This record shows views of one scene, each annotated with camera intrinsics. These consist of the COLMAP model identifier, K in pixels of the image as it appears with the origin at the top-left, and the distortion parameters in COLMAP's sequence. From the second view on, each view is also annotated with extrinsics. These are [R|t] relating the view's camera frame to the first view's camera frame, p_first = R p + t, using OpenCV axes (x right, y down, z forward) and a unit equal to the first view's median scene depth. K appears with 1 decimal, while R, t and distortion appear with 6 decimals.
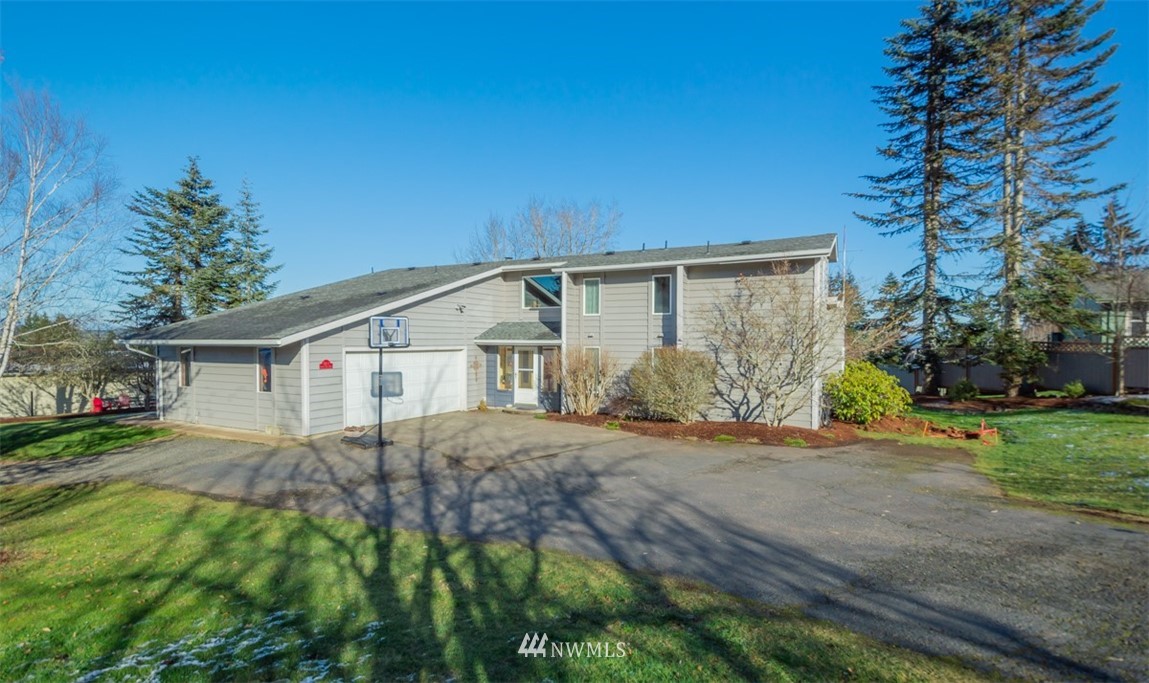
lens RADIAL K [[508.2, 0, 573.1], [0, 508.2, 341.2], [0, 0, 1]] dist [-0.002717, 0.000100]
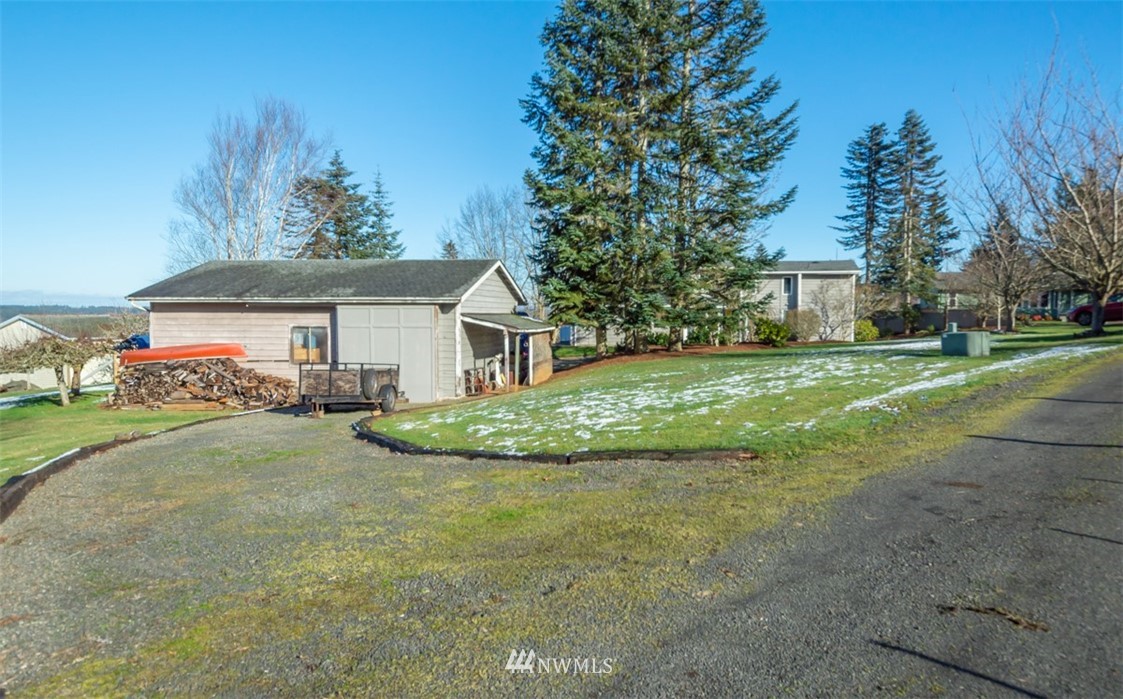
lens RADIAL K [[696.8, 0, 562.4], [0, 696.8, 349.9], [0, 0, 1]] dist [0.006919, 0.000470]
pose [[0.943877, -0.016133, 0.329903, -1.541566], [-0.000776, 0.998695, 0.051058, 0.028605], [-0.330296, -0.048448, 0.942633, -1.357819]]
